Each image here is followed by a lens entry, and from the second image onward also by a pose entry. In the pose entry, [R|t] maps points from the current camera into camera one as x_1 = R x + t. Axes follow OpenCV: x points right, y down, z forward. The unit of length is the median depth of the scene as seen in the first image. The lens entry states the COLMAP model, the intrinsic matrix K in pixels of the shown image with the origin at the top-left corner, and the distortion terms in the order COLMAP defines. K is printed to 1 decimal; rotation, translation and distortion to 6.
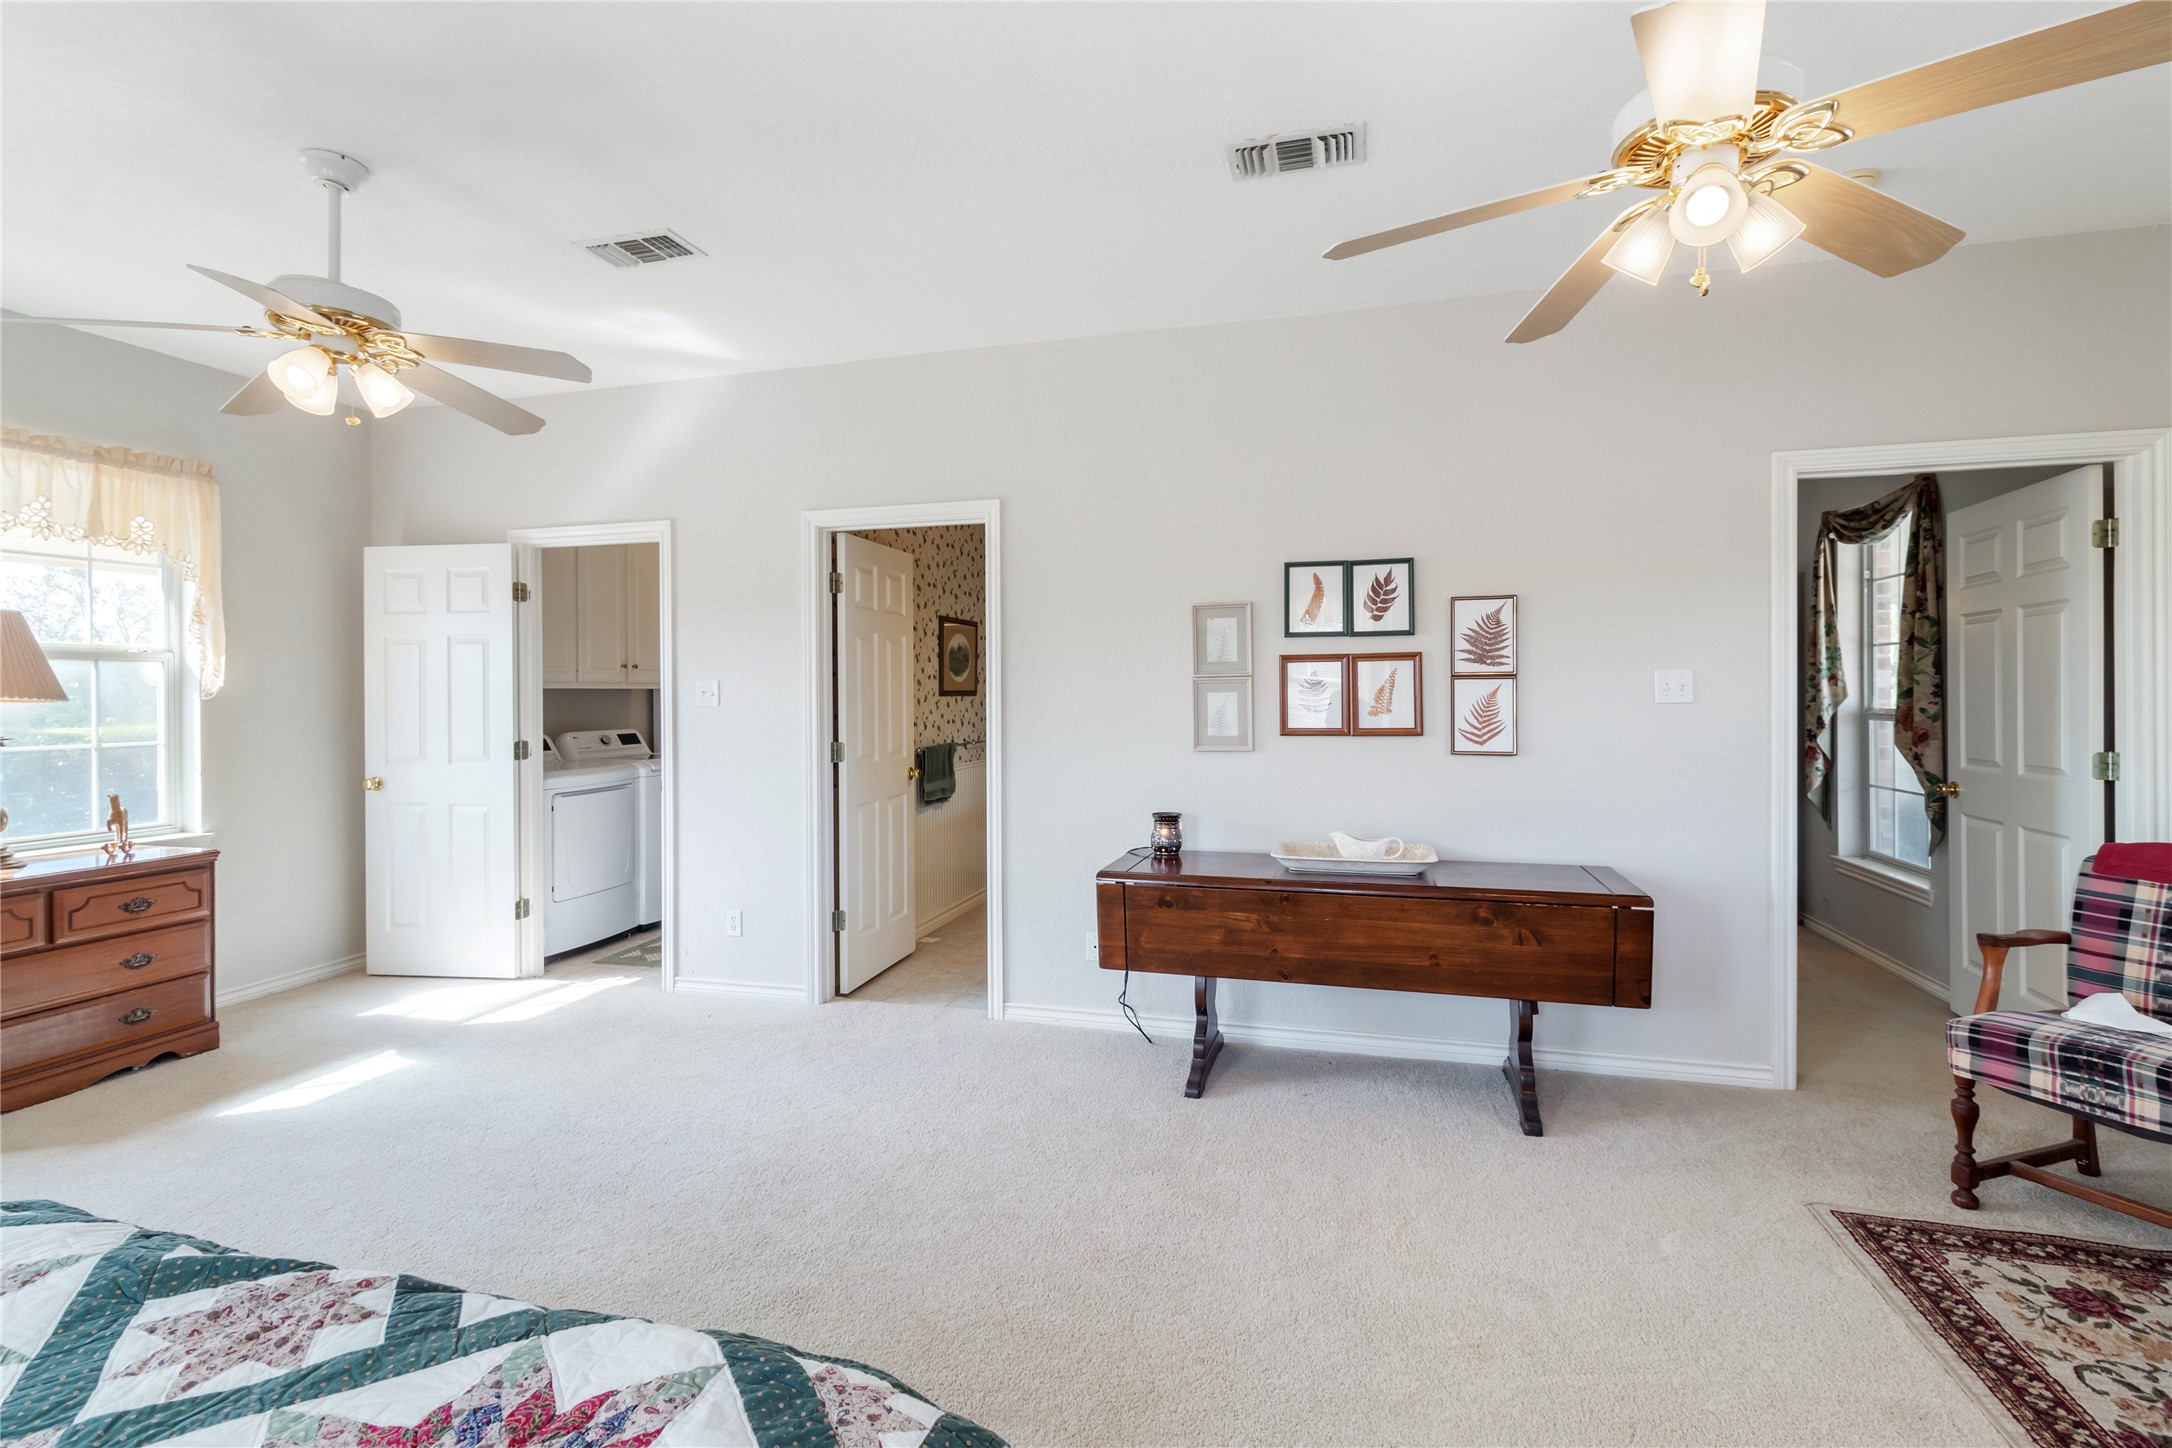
lens RADIAL K [[1022.4, 0, 1088.4], [0, 1022.4, 703.4], [0, 0, 1]] dist [-0.000782, 0.000408]
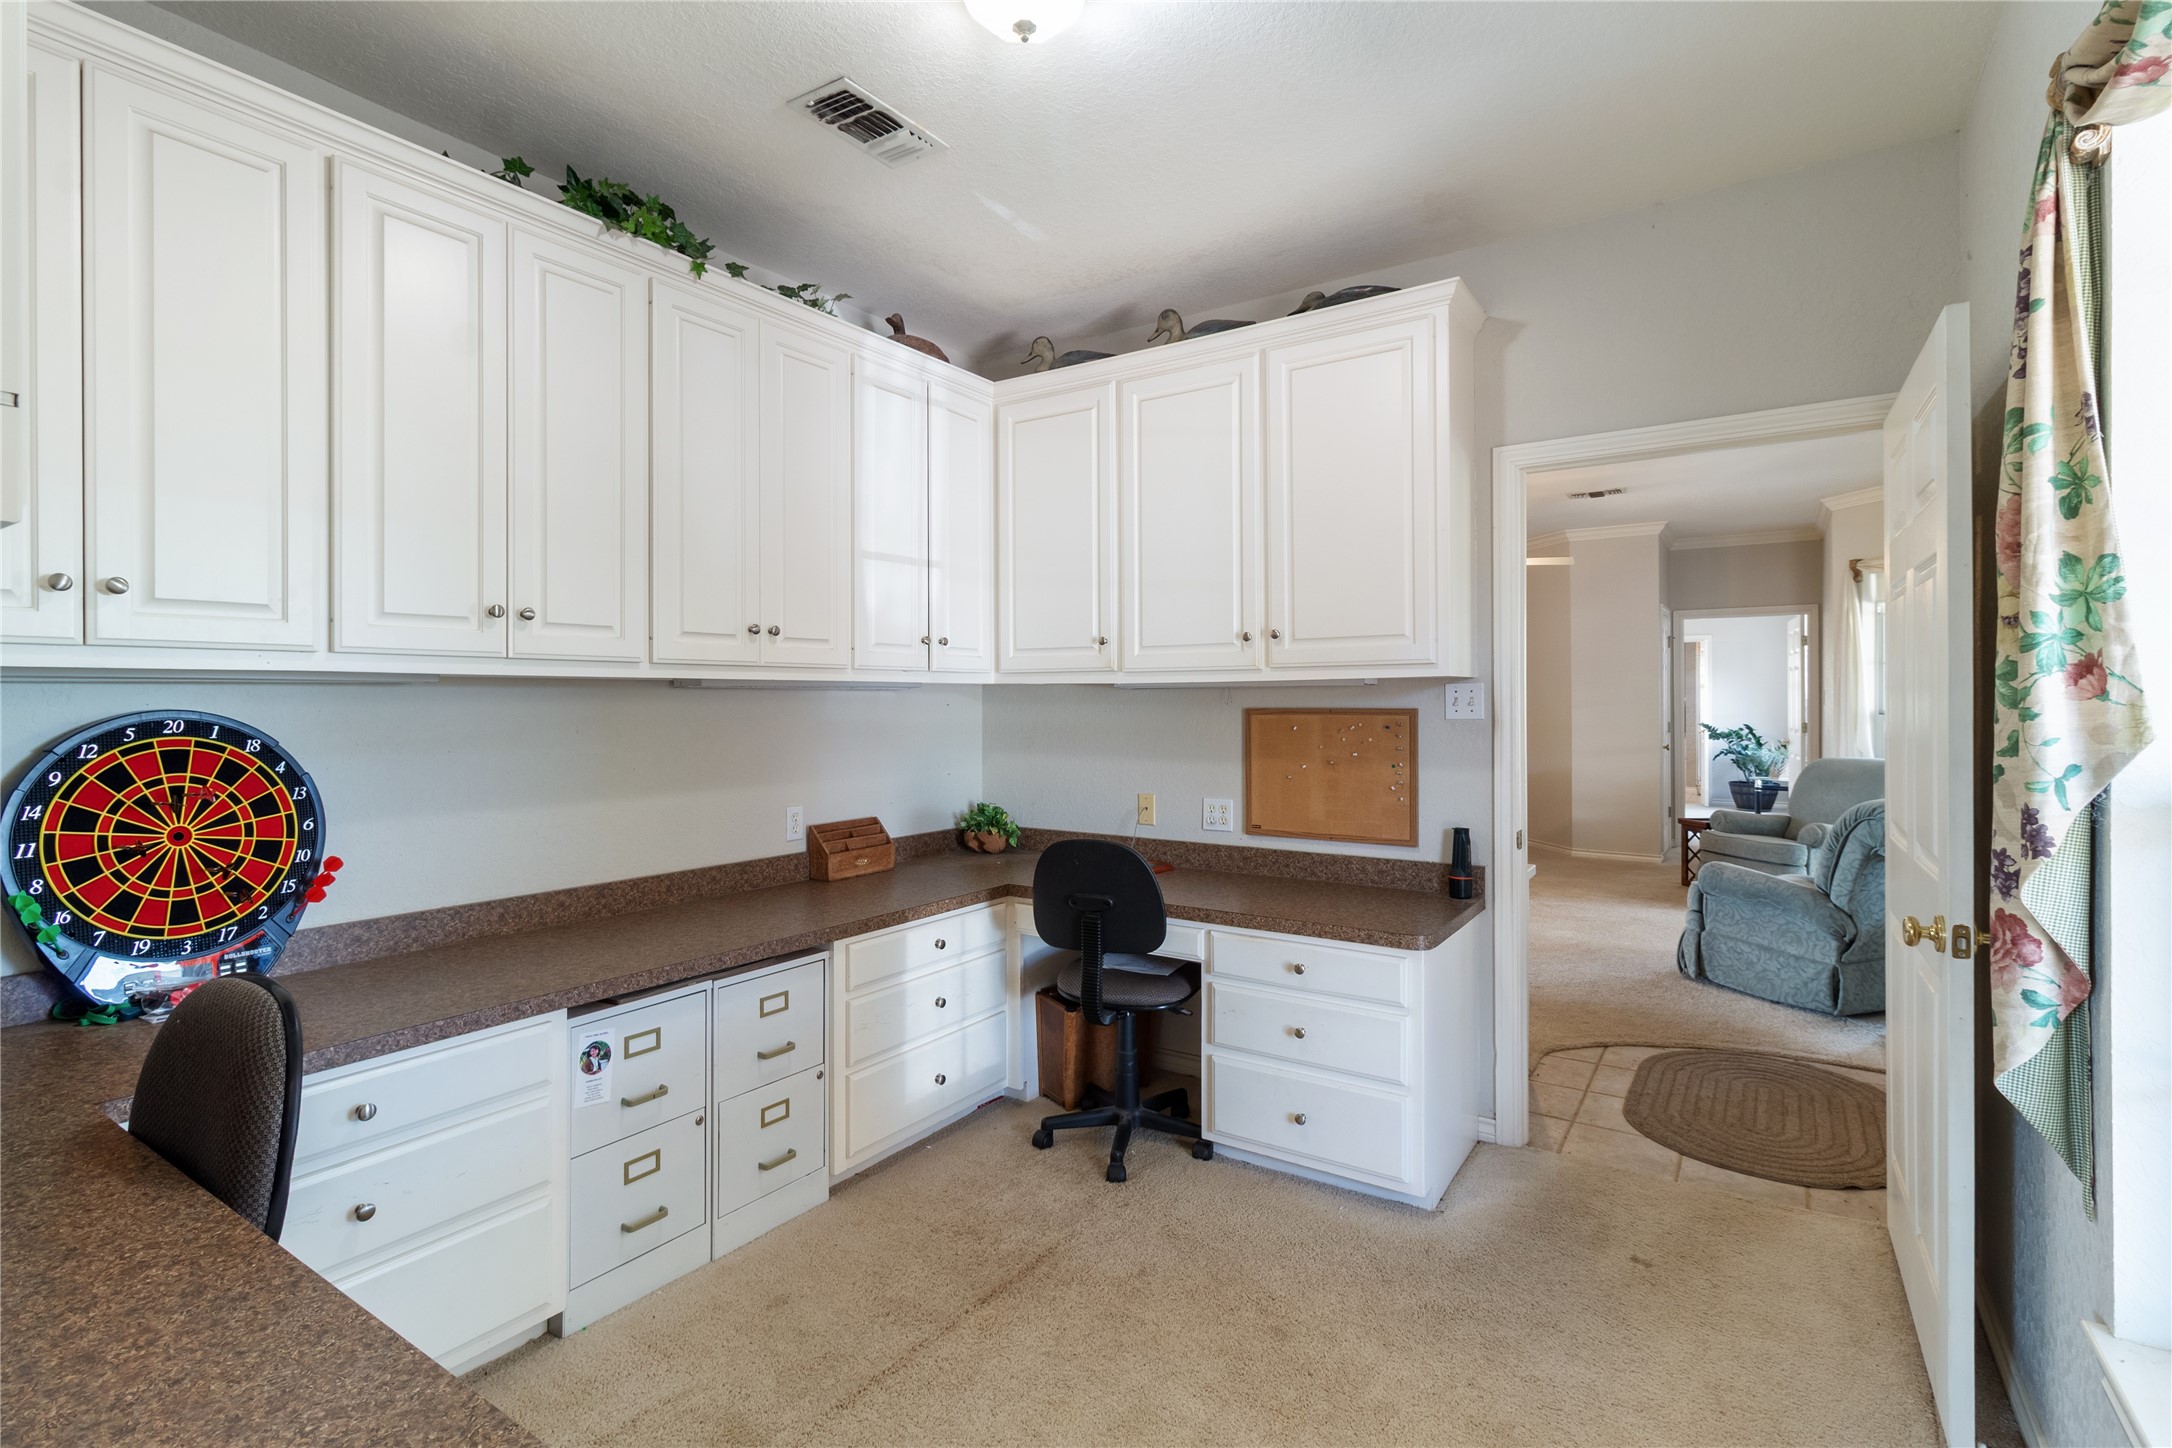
lens RADIAL K [[1022.4, 0, 1082.0], [0, 1022.4, 713.2], [0, 0, 1]] dist [-0.000782, 0.000408]
pose [[0.948580, 0.005085, -0.316496, 0.560493], [-0.006207, 0.999978, -0.002538, -0.011087], [0.316476, 0.004372, 0.948590, 0.659624]]
